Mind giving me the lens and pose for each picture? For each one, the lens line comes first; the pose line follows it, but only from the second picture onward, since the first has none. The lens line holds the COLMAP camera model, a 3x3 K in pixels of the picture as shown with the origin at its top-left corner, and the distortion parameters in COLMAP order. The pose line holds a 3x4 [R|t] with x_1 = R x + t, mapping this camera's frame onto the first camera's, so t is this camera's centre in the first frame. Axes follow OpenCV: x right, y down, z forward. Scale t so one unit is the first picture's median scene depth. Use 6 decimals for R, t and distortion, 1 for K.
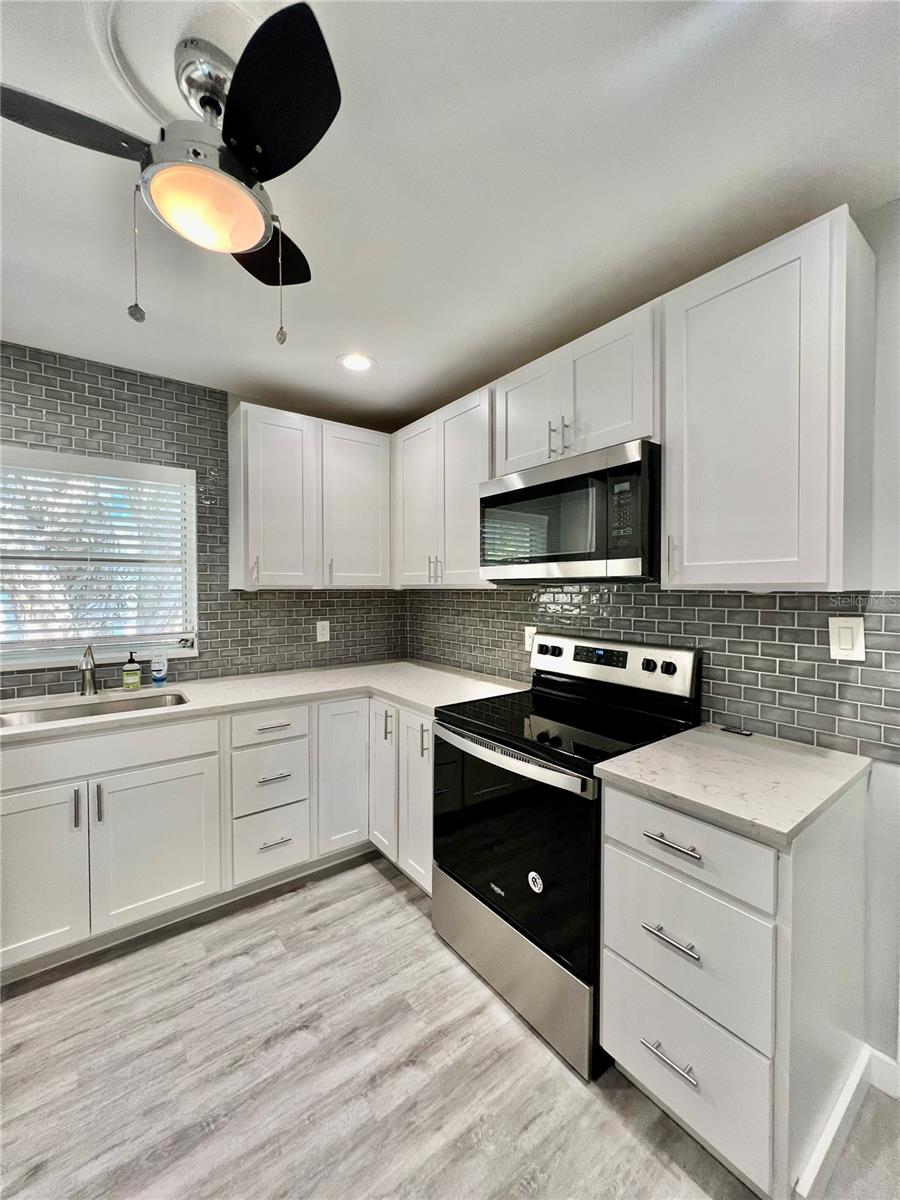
lens RADIAL K [[479.0, 0, 452.5], [0, 479.0, 596.3], [0, 0, 1]] dist [-0.000198, -0.000057]
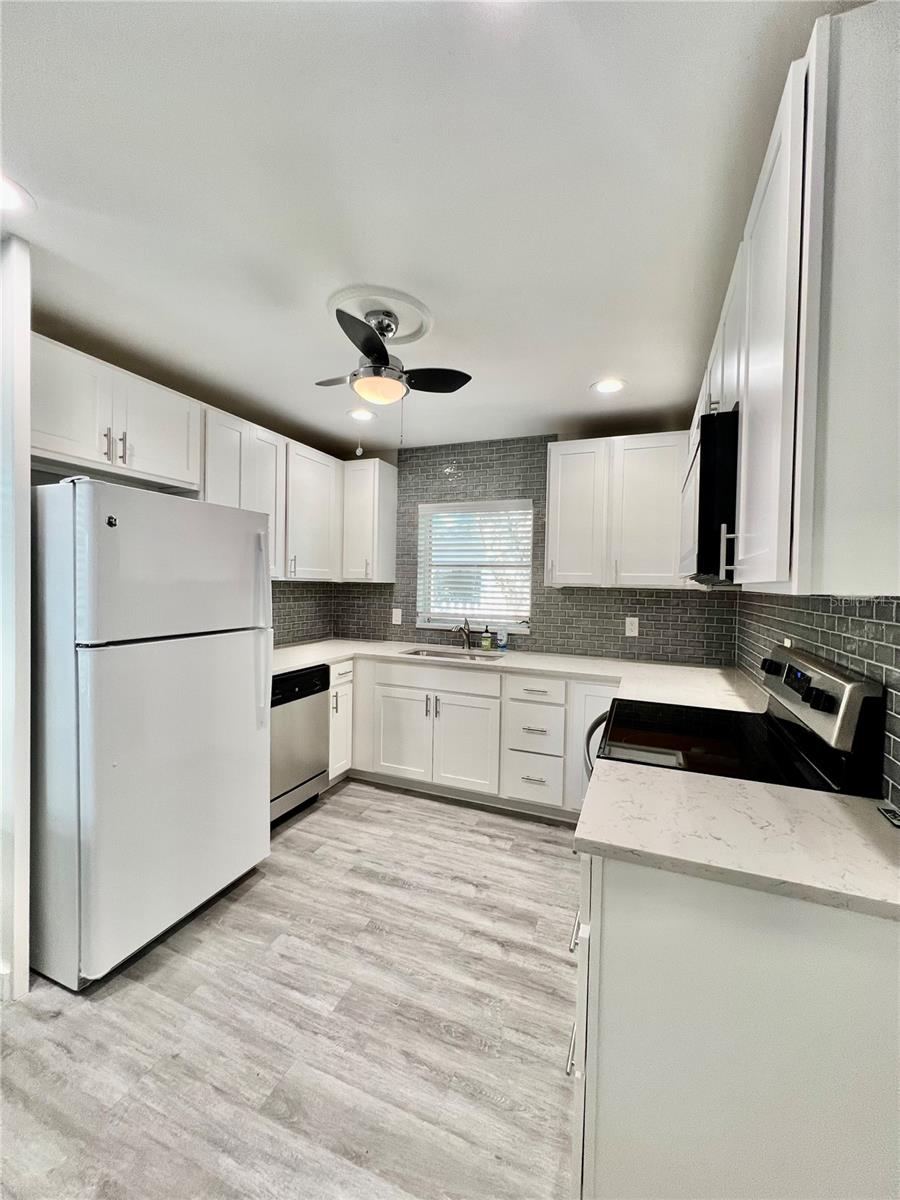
lens RADIAL K [[479.0, 0, 452.5], [0, 479.0, 596.3], [0, 0, 1]] dist [-0.000198, -0.000057]
pose [[0.512006, 0.033383, -0.858333, 0.753442], [-0.038271, 0.999139, 0.016030, 0.003814], [0.858129, 0.024641, 0.512843, 0.151354]]
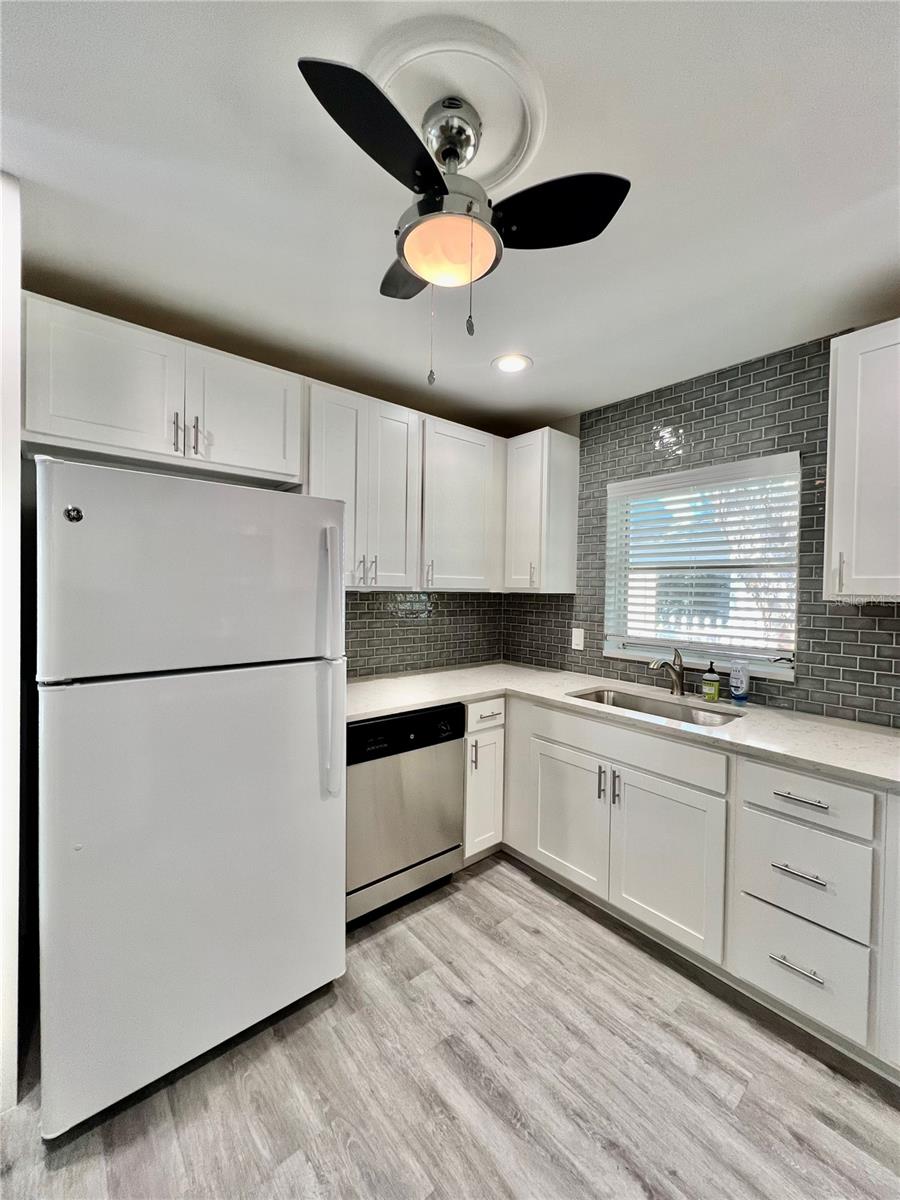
lens RADIAL K [[479.0, 0, 452.5], [0, 479.0, 596.3], [0, 0, 1]] dist [-0.000198, -0.000057]
pose [[0.052984, 0.018563, -0.998423, 0.339983], [-0.036885, 0.999181, 0.016620, -0.014737], [0.997914, 0.035946, 0.053625, 0.542997]]
